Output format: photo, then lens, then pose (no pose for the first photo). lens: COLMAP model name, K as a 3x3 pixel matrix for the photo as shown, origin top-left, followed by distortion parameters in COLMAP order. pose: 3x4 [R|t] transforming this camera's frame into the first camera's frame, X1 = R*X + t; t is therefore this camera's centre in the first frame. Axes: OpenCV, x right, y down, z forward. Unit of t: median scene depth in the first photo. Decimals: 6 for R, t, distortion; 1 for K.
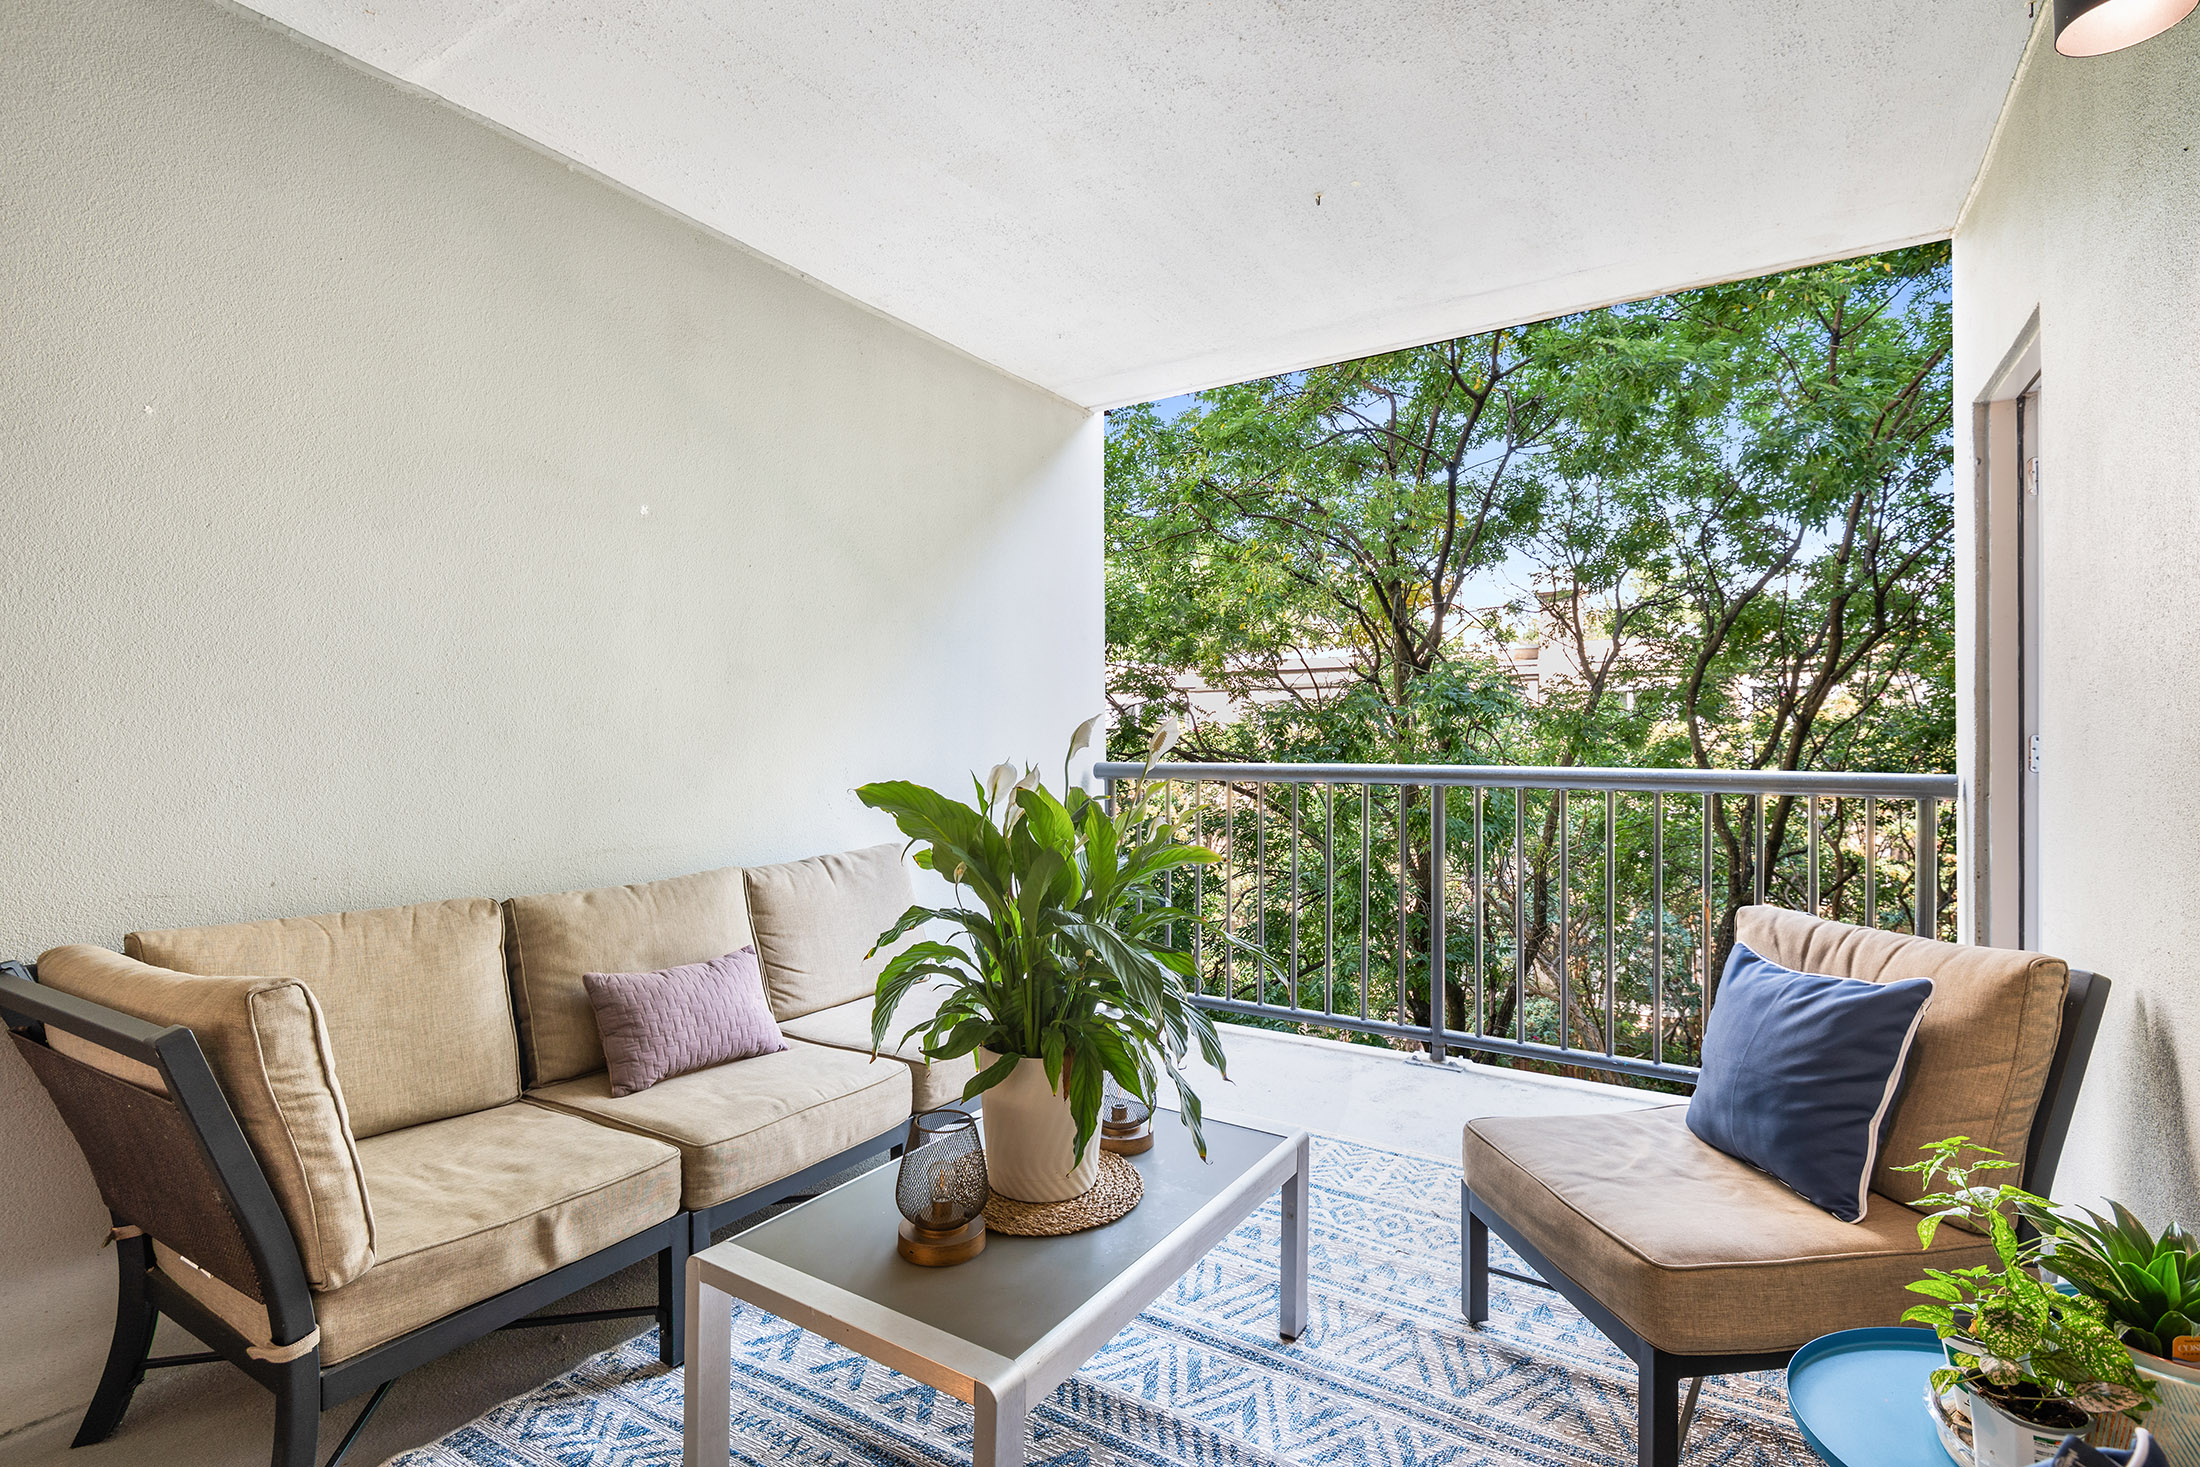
lens RADIAL K [[1072.9, 0, 1100.0], [0, 1072.9, 733.5], [0, 0, 1]] dist [-0.000012, -0.000047]
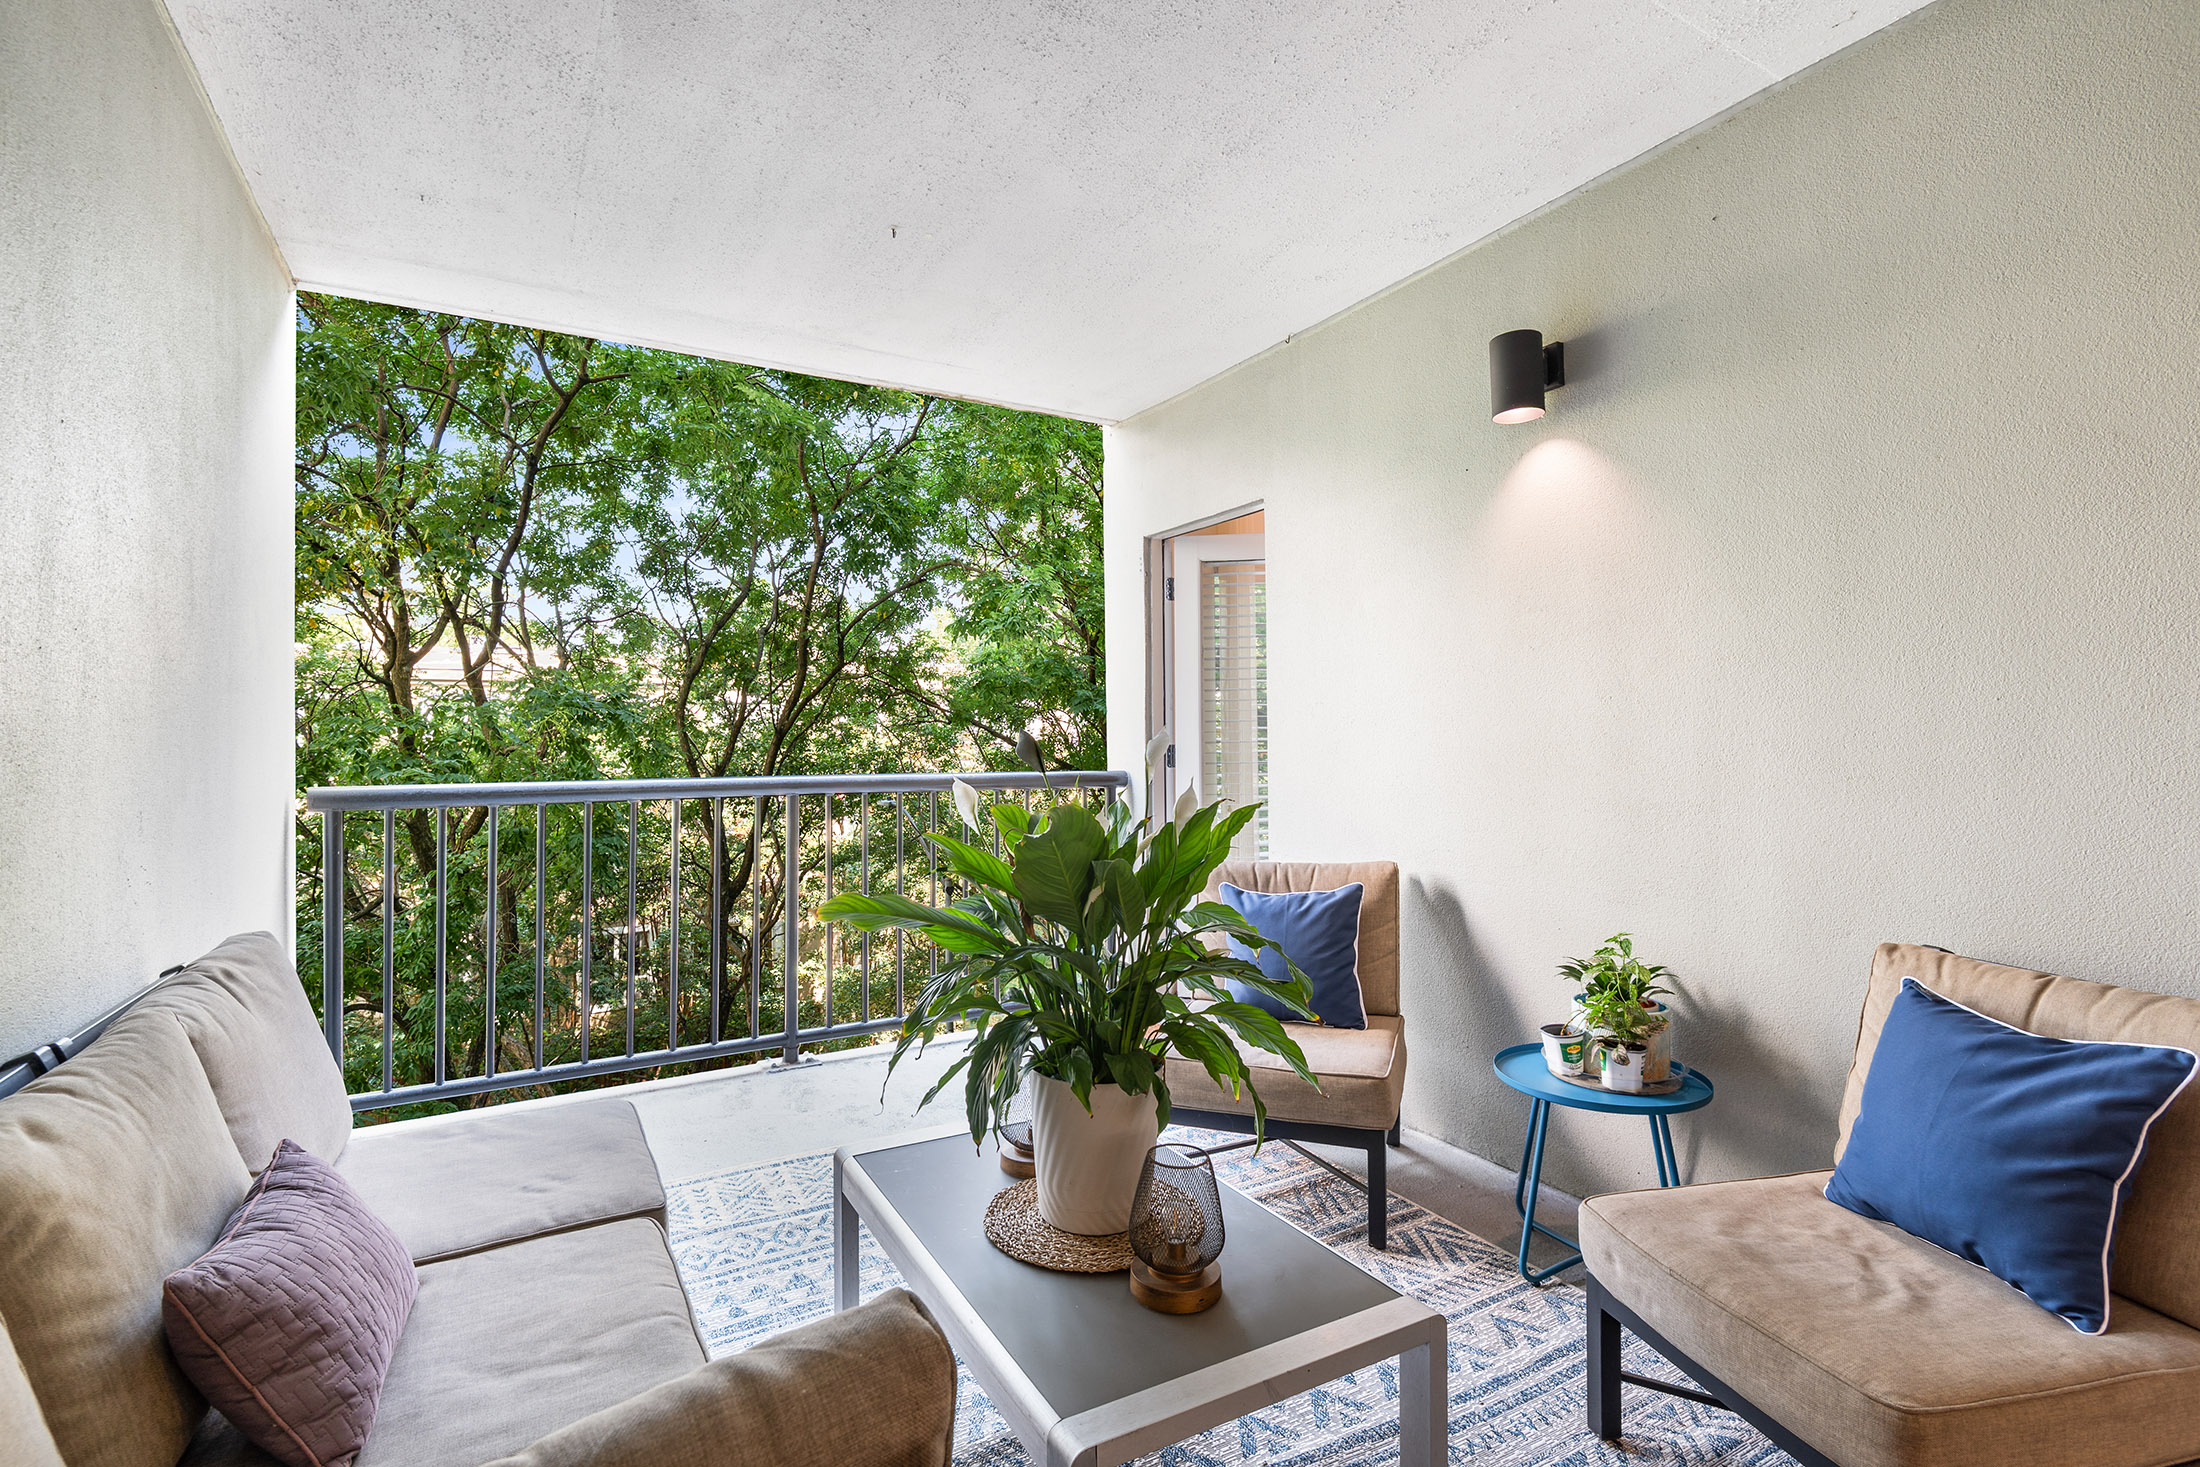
lens RADIAL K [[1027.5, 0, 1091.9], [0, 1027.5, 715.6], [0, 0, 1]] dist [0.002593, 0.000103]
pose [[0.451409, 0.021183, 0.892065, -0.440991], [0.006272, 0.999618, -0.026911, -0.000091], [-0.892295, 0.017743, 0.451104, 0.286857]]
